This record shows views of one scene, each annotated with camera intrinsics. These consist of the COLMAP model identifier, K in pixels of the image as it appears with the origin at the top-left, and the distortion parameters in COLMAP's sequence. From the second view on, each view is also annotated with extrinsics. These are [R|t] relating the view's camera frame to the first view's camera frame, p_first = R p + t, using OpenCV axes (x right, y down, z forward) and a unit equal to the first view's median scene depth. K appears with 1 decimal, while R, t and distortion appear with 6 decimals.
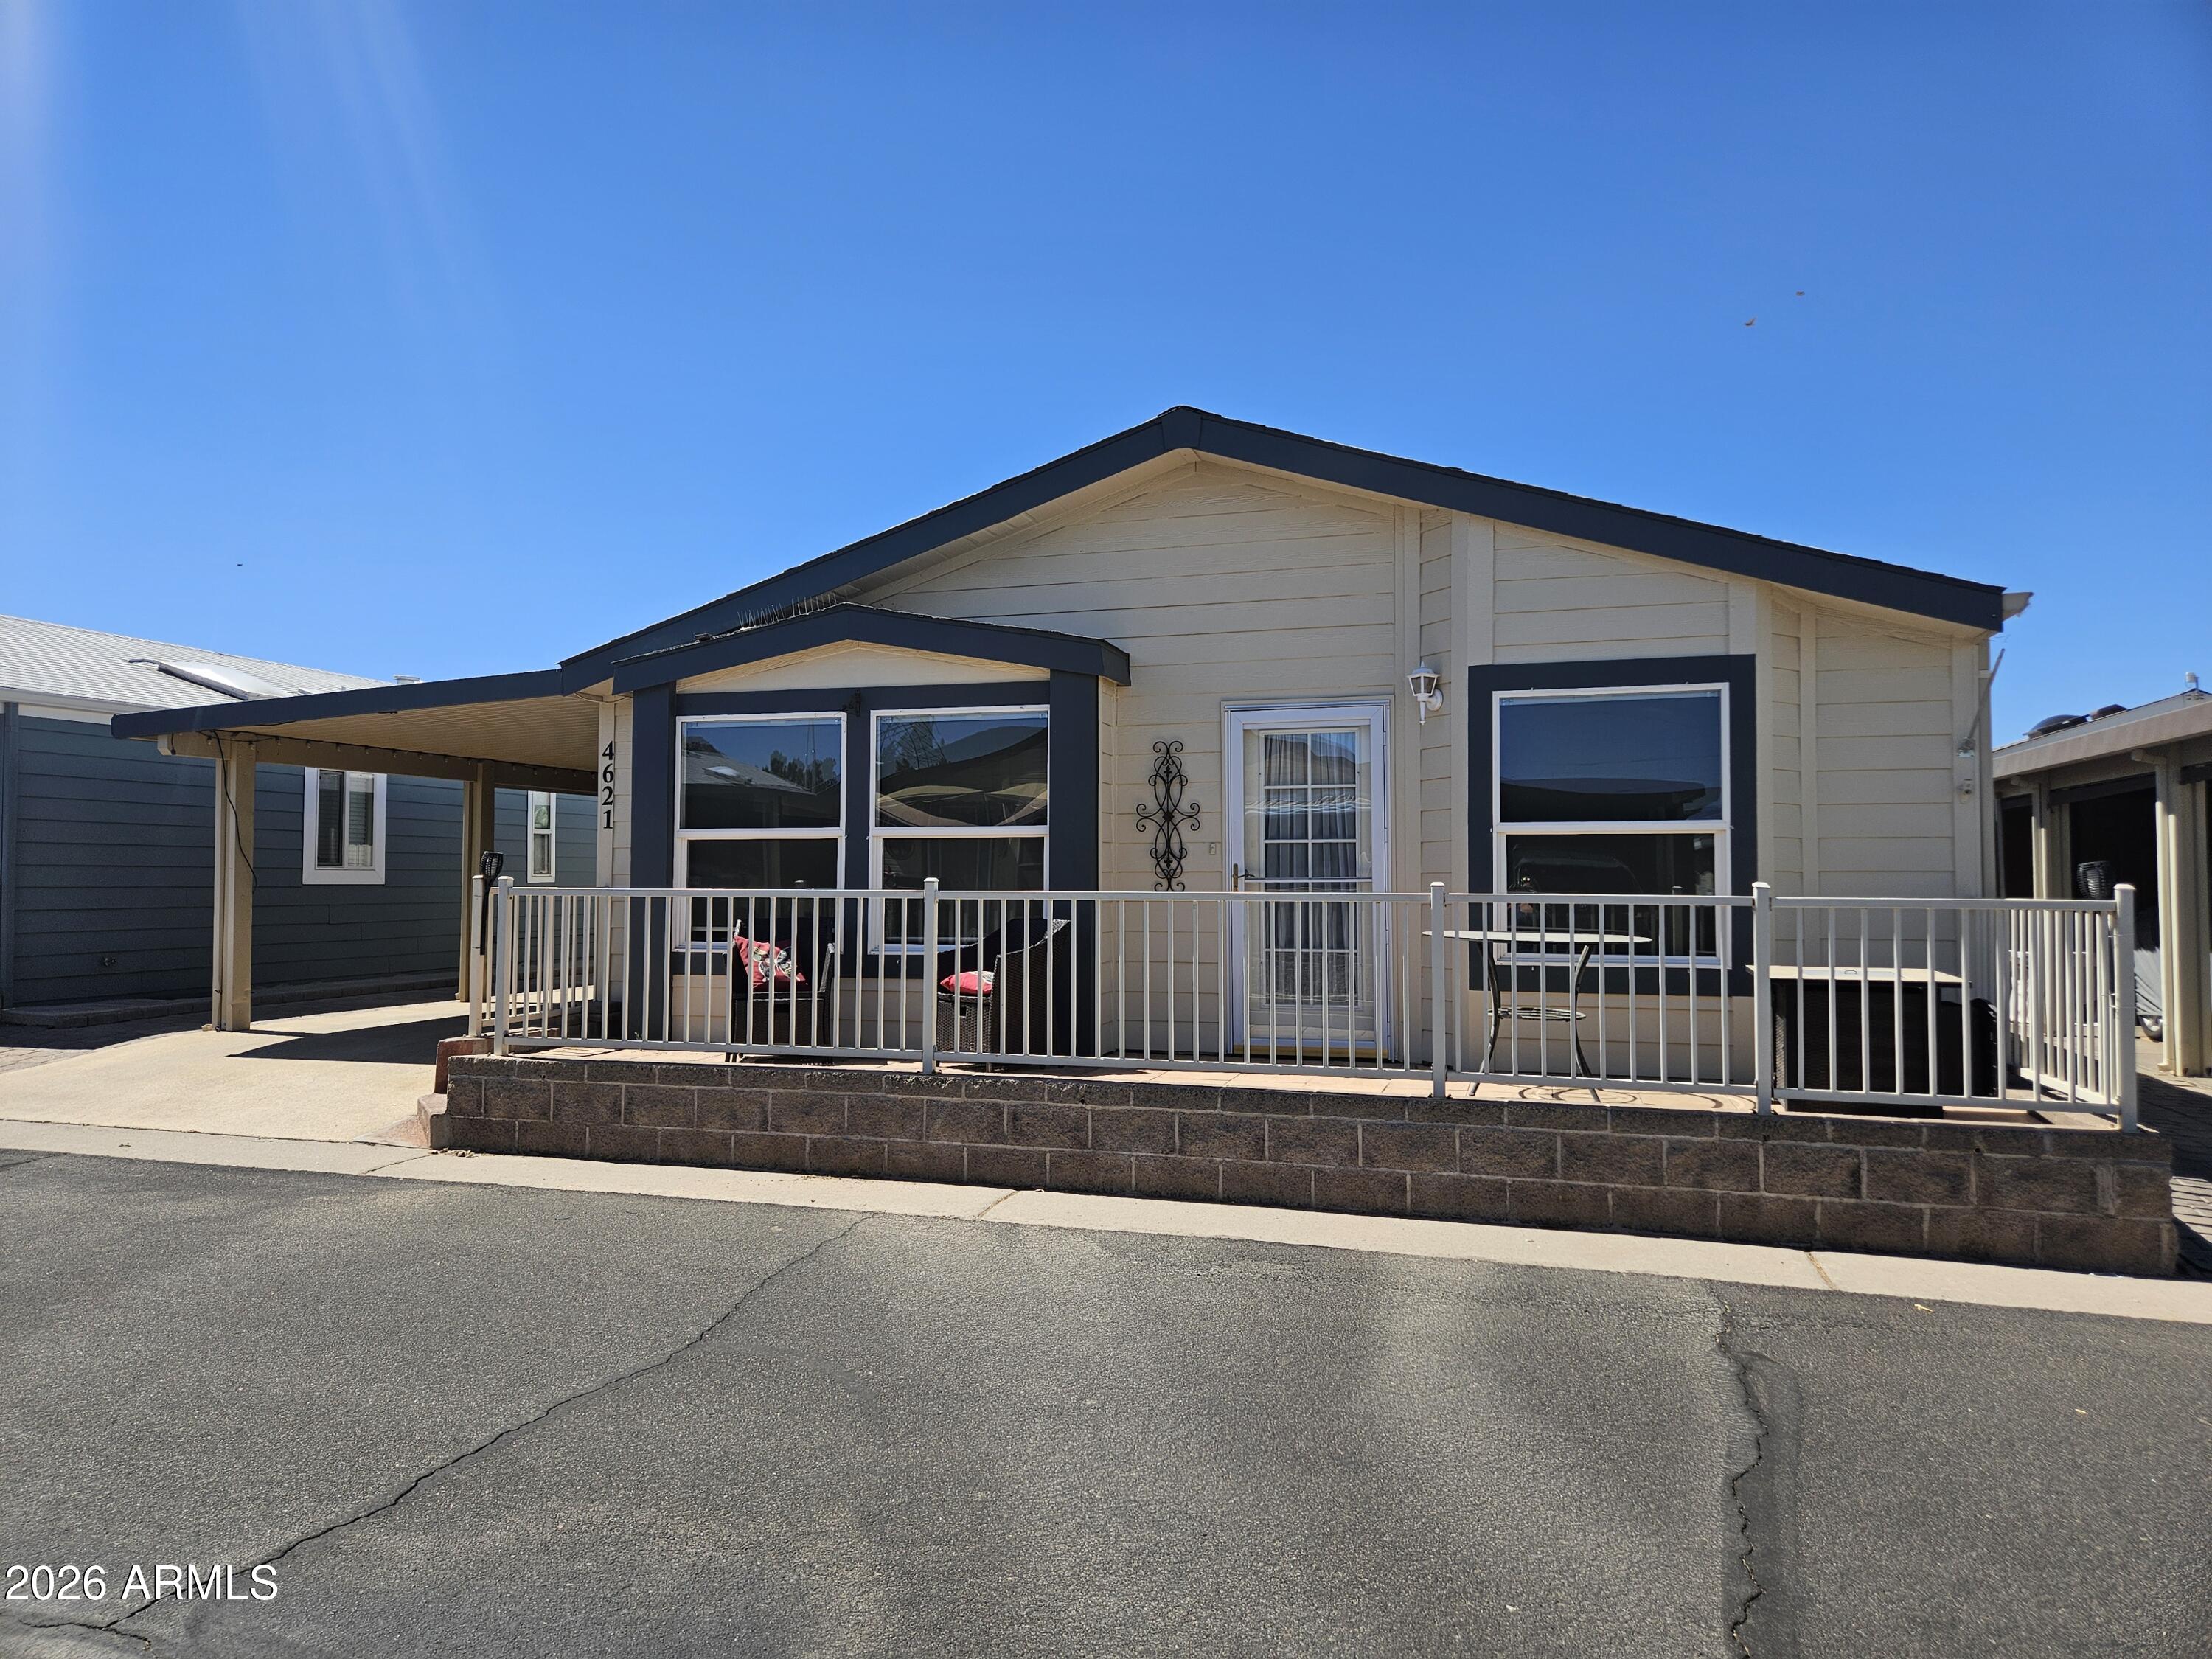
lens RADIAL K [[1515.4, 0, 1106.0], [0, 1515.4, 829.5], [0, 0, 1]] dist [0.071859, -0.087016]
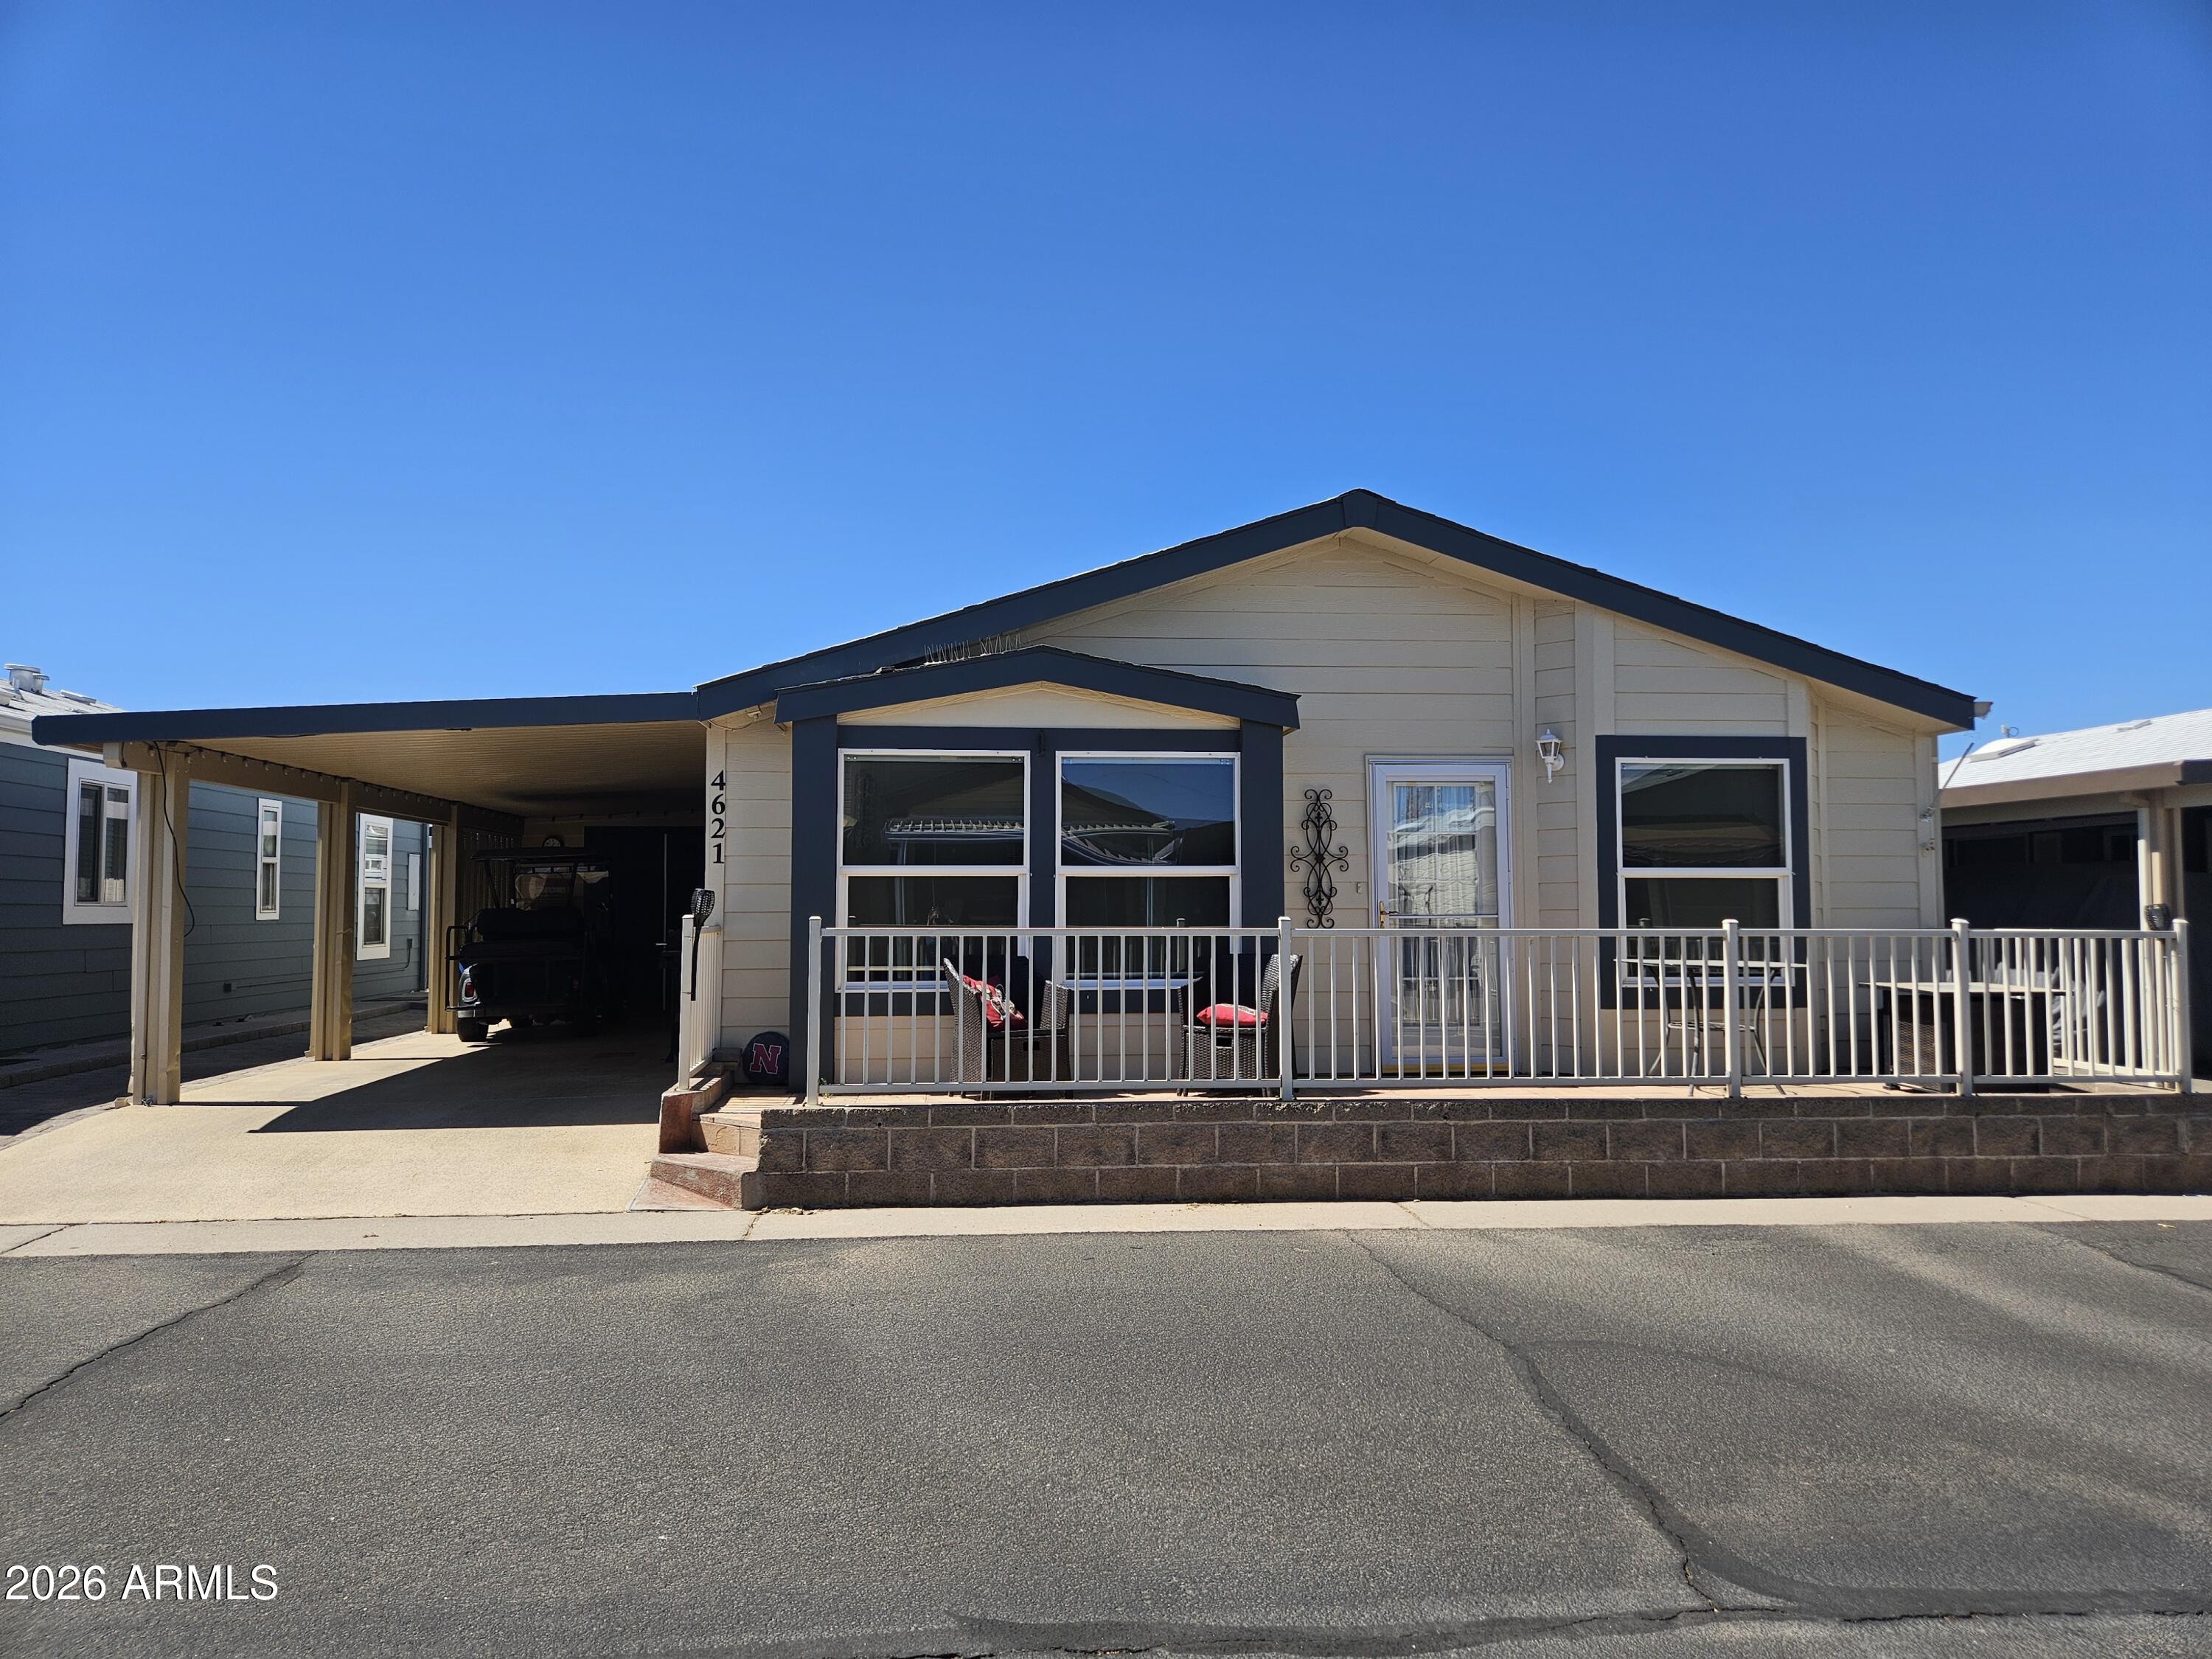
lens RADIAL K [[1515.4, 0, 1106.0], [0, 1515.4, 829.5], [0, 0, 1]] dist [0.071859, -0.087016]
pose [[0.920218, 0.018610, 0.390963, -0.575878], [-0.010416, 0.999680, -0.023068, -0.002765], [-0.391267, 0.017155, 0.920117, 0.058453]]
